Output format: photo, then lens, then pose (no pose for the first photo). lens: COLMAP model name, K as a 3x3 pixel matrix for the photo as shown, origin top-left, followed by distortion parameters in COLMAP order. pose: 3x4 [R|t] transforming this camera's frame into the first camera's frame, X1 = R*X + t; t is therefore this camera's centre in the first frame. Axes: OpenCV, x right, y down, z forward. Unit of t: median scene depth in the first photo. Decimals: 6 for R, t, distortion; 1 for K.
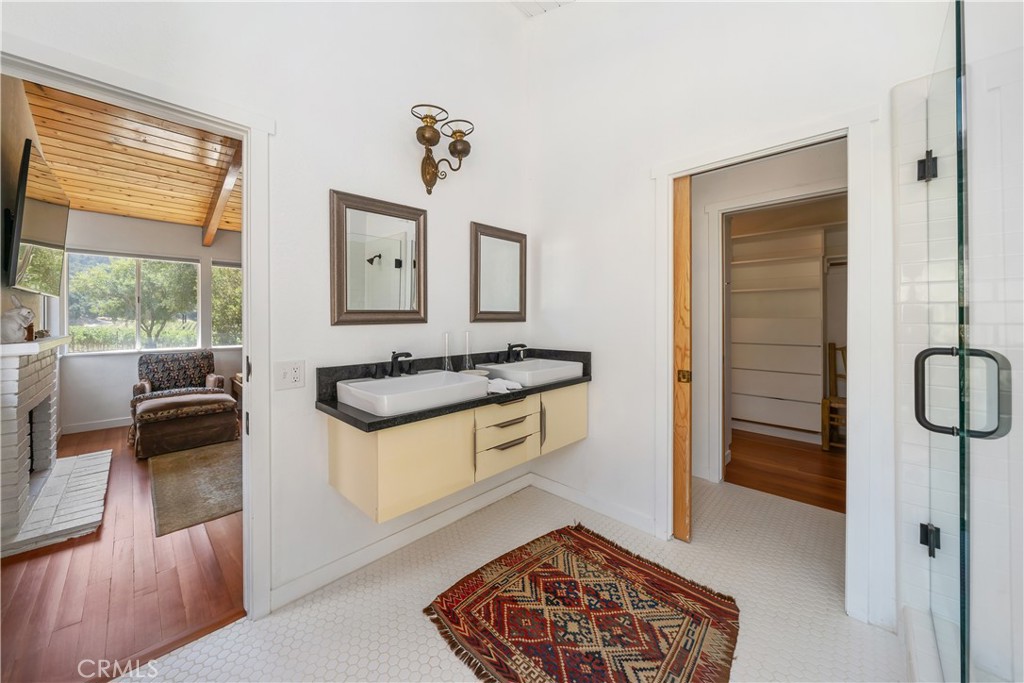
lens RADIAL K [[367.2, 0, 494.5], [0, 367.2, 317.8], [0, 0, 1]] dist [-0.000187, -0.000003]
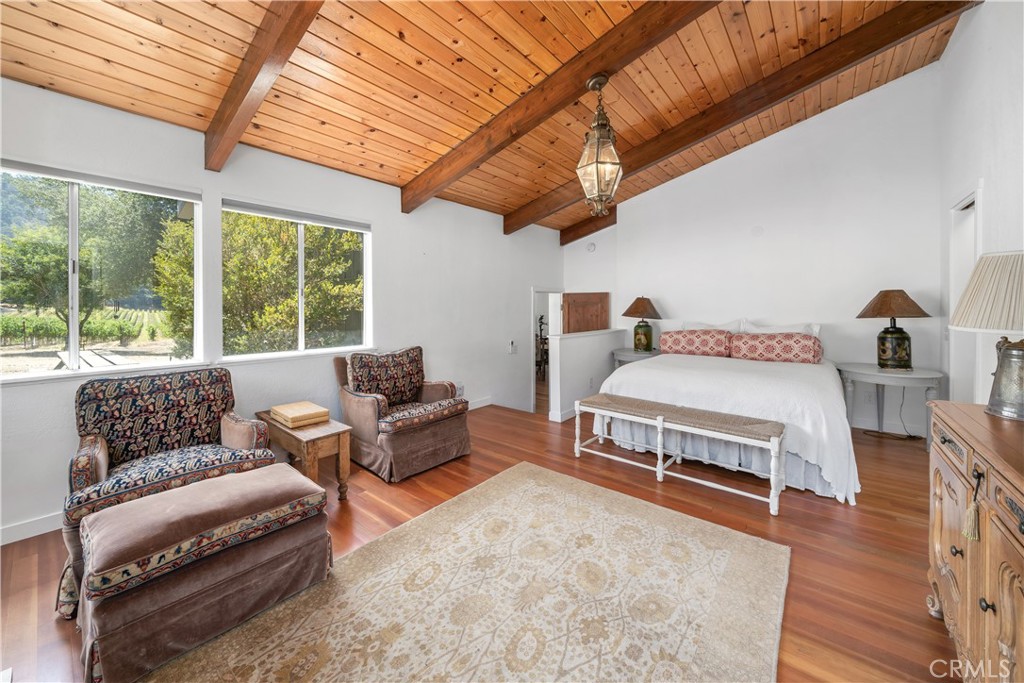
lens RADIAL K [[382.8, 0, 515.7], [0, 382.8, 313.4], [0, 0, 1]] dist [-0.001341, -0.000244]
pose [[0.993746, 0.006383, 0.111480, -0.495880], [-0.007910, 0.999881, 0.013257, 0.002482], [-0.111382, -0.014055, 0.993678, 0.482744]]
